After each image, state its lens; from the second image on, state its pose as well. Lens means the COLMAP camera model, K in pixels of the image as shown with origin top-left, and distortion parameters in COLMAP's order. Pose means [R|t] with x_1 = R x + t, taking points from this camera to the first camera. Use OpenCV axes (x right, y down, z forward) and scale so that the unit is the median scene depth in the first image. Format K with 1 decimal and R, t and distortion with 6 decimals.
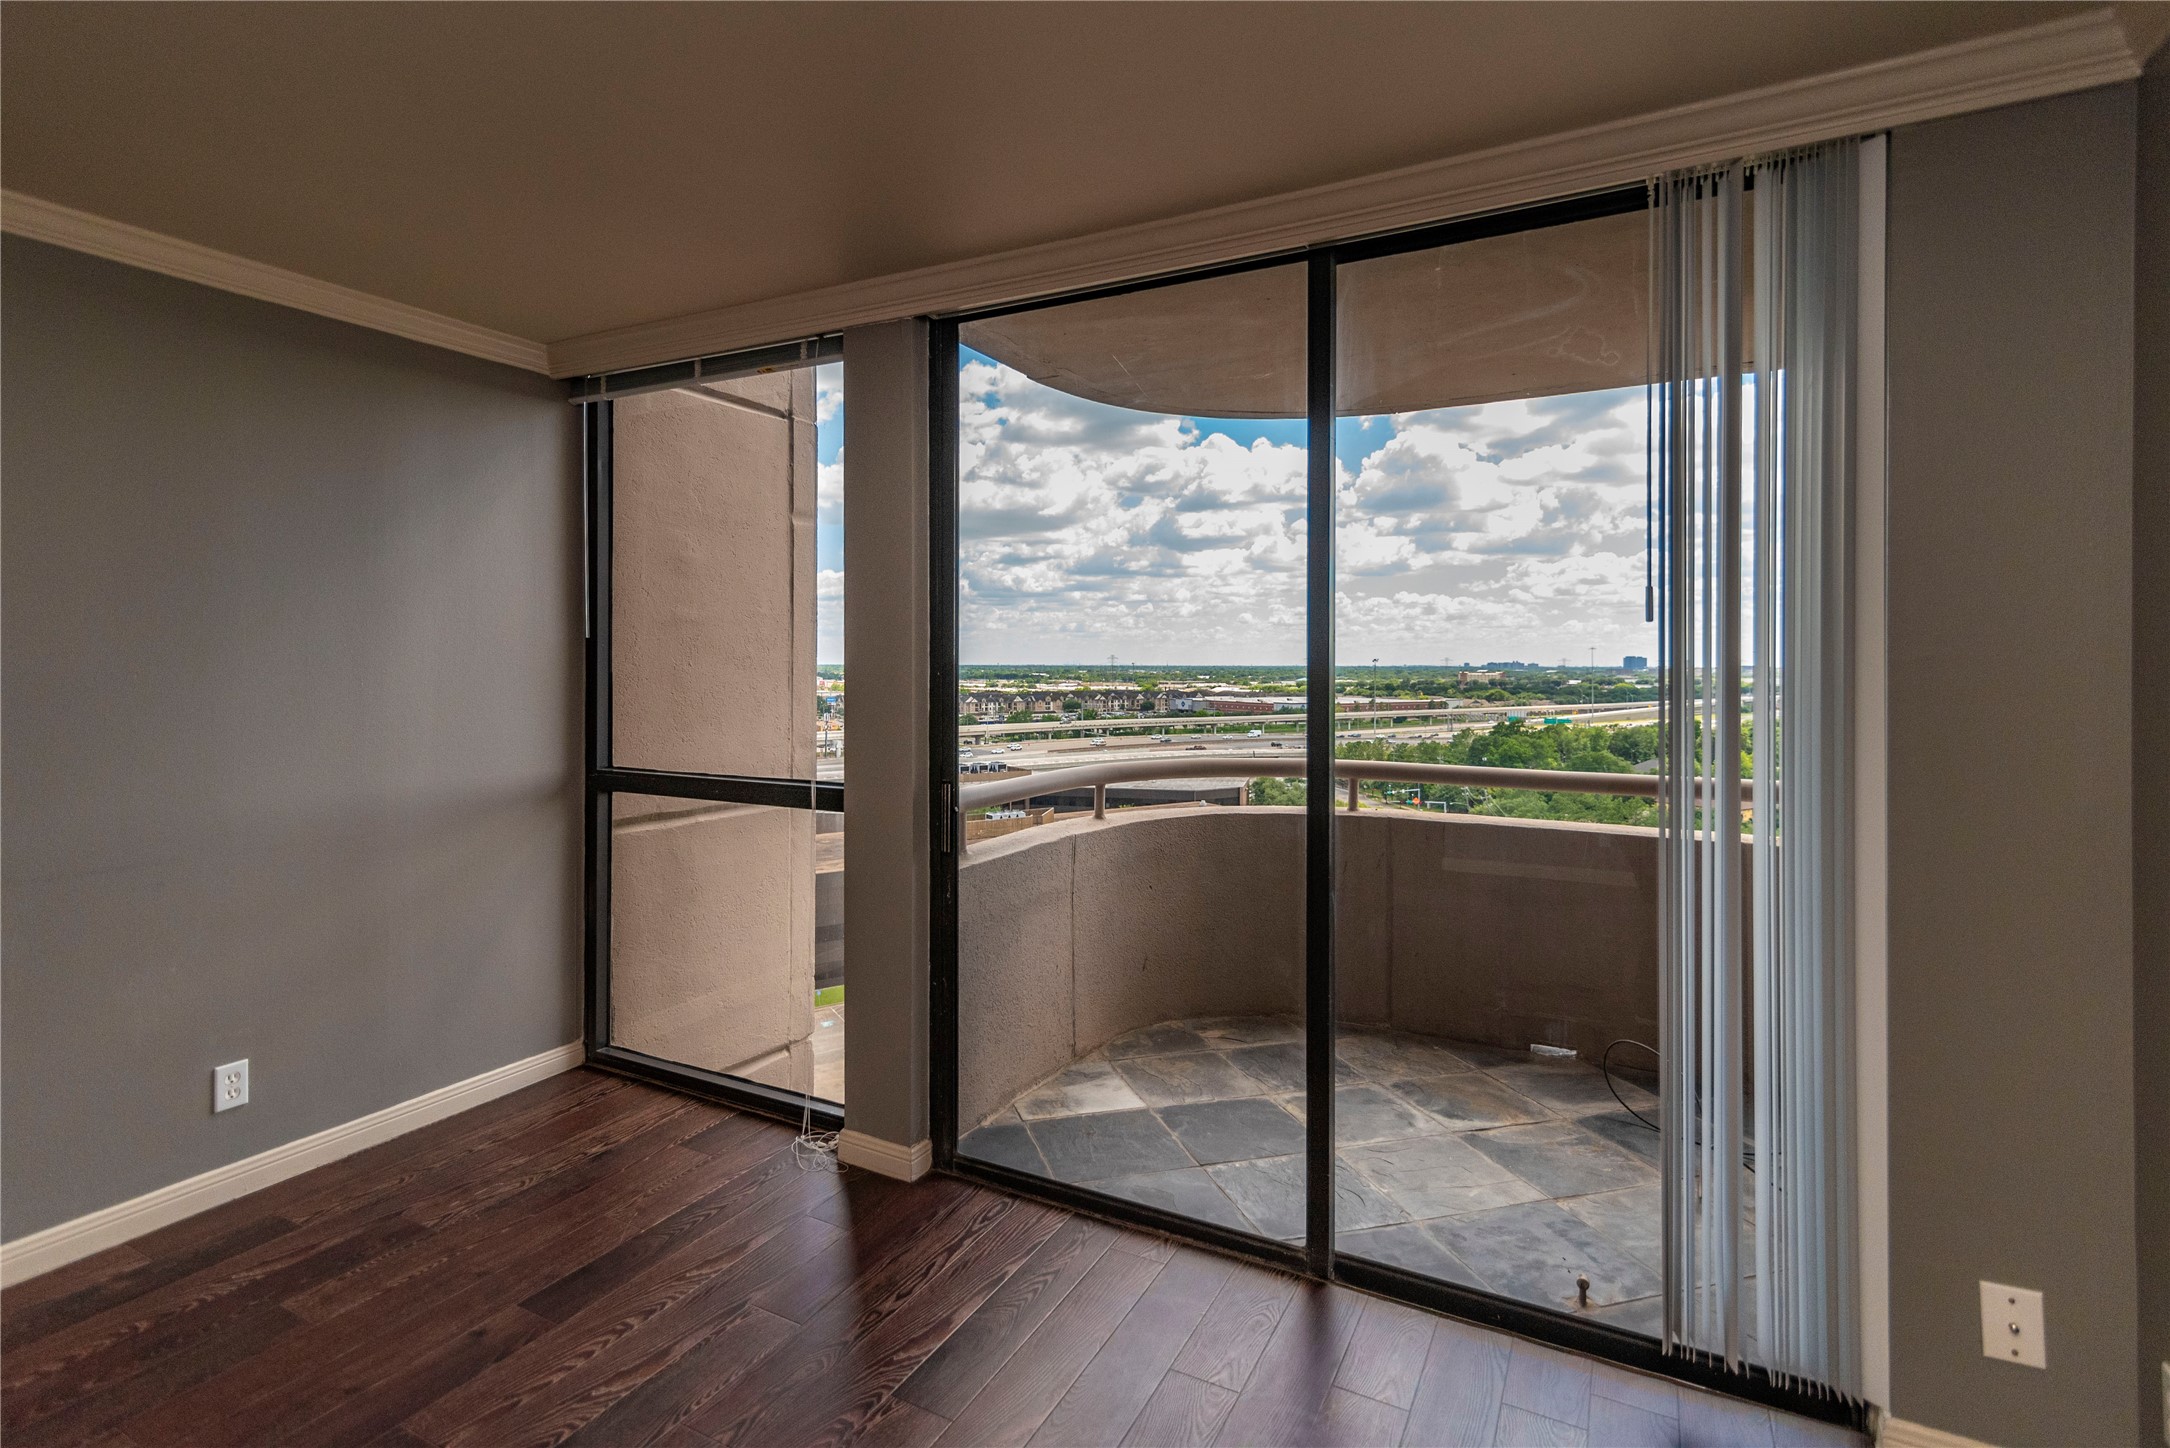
lens RADIAL K [[993.5, 0, 1091.4], [0, 993.5, 667.9], [0, 0, 1]] dist [0.017016, -0.001103]
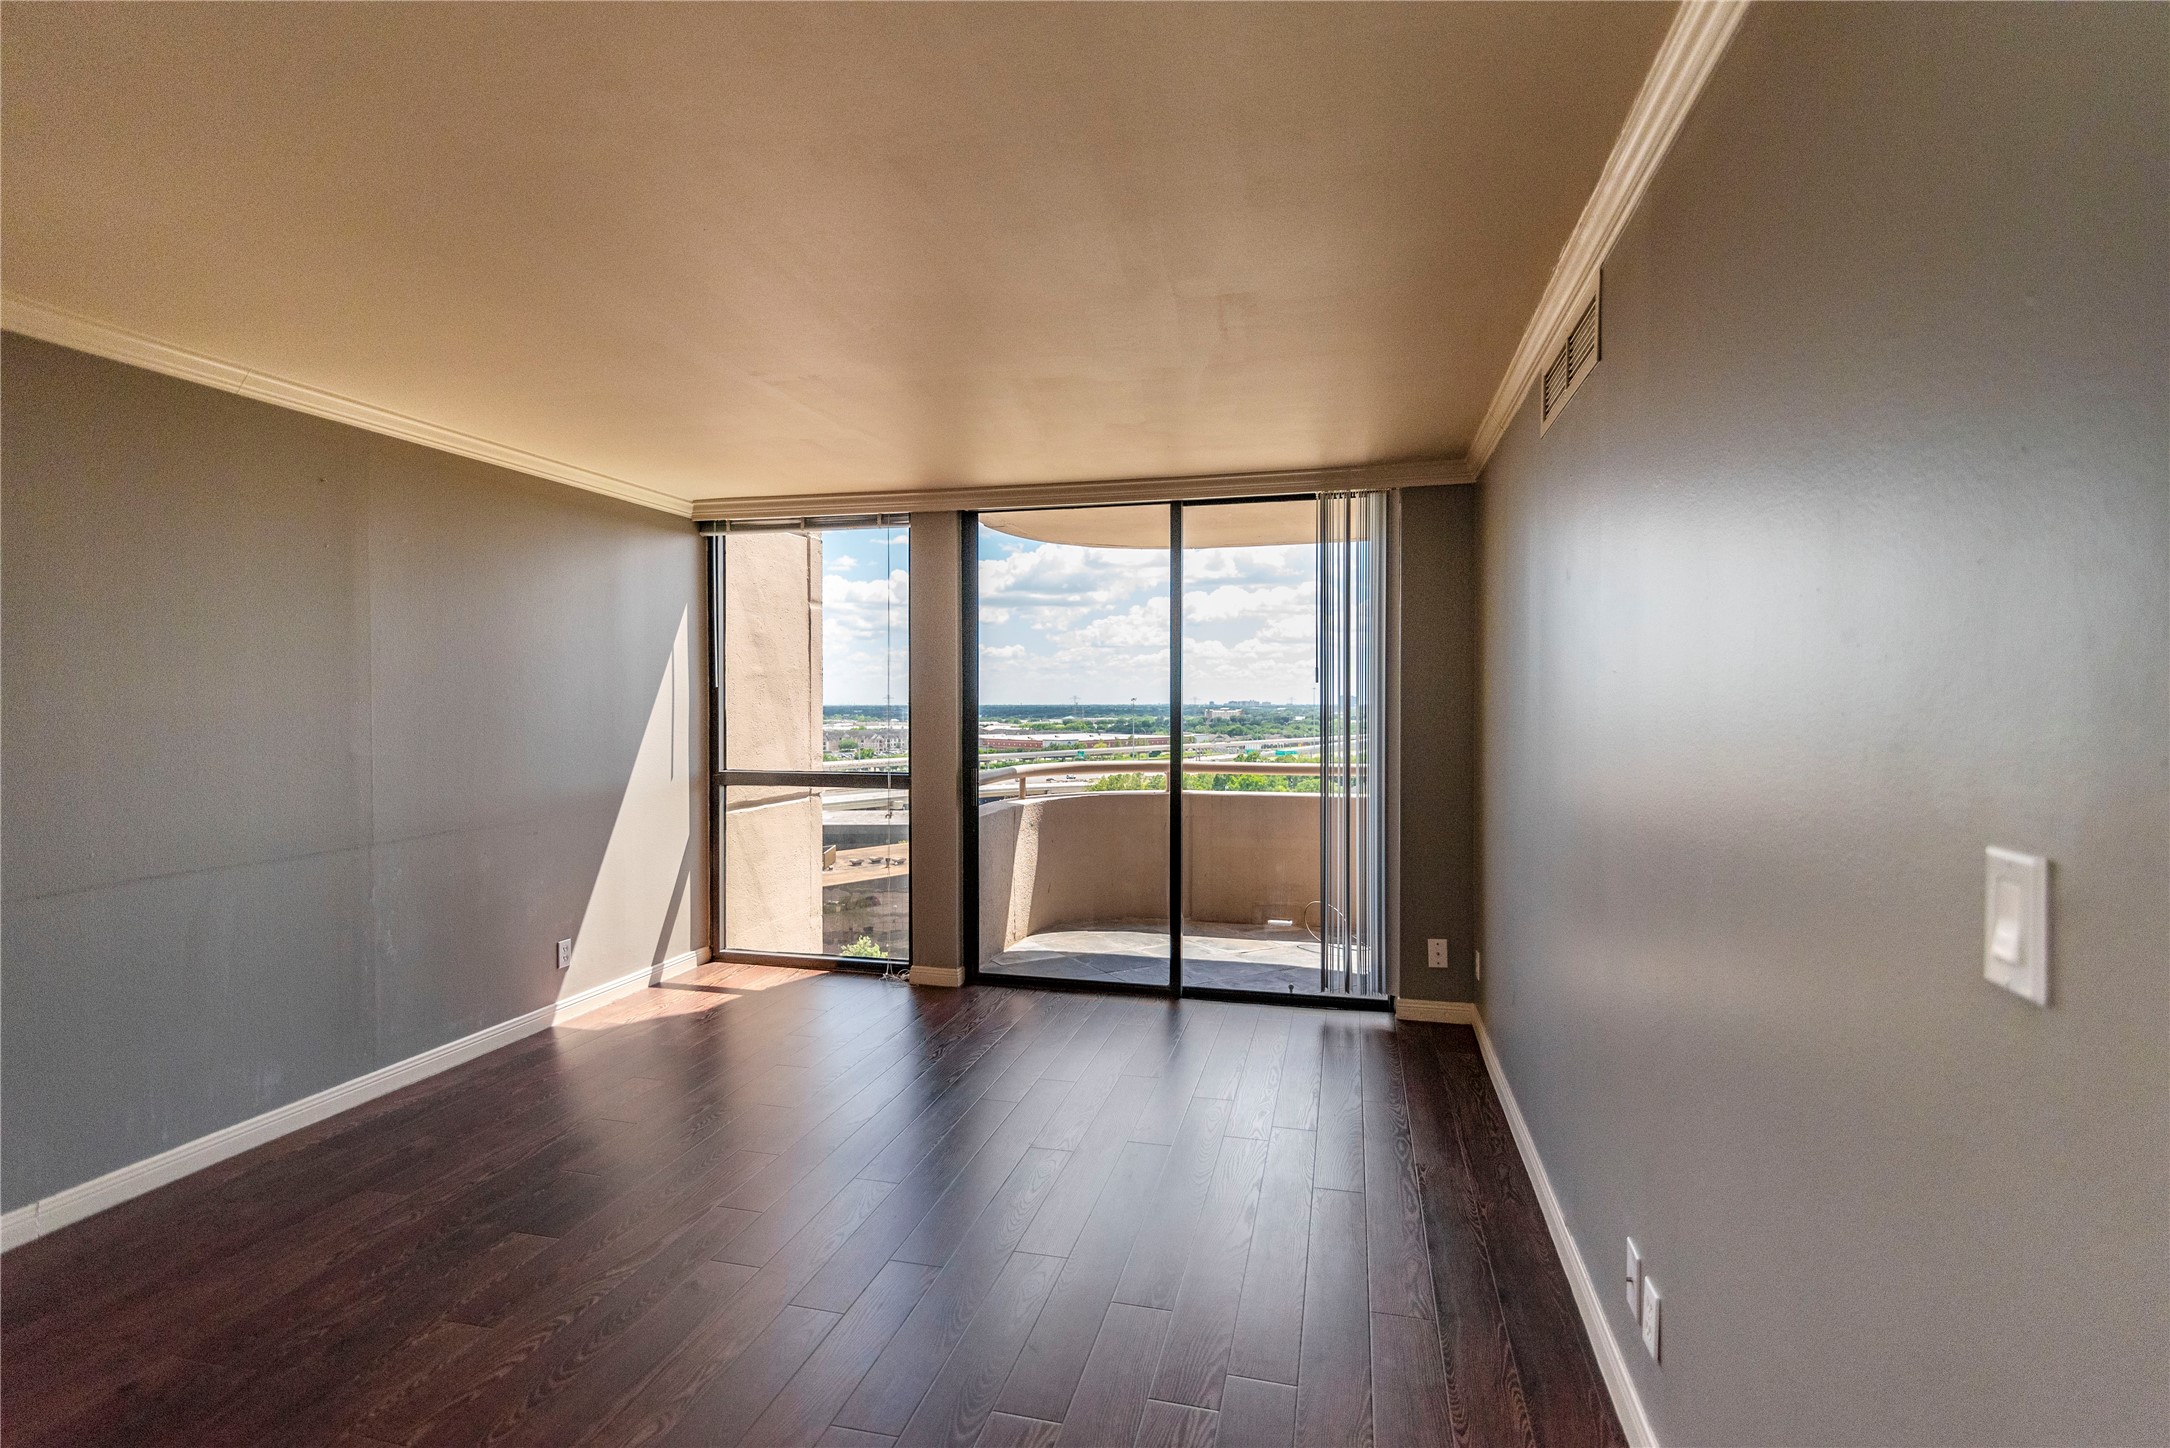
lens RADIAL K [[993.5, 0, 1118.3], [0, 993.5, 716.8], [0, 0, 1]] dist [0.017016, -0.001103]
pose [[0.963928, -0.007353, 0.266060, -0.299662], [0.004892, 0.999939, 0.009910, 0.002946], [-0.266117, -0.008251, 0.963905, -0.663661]]
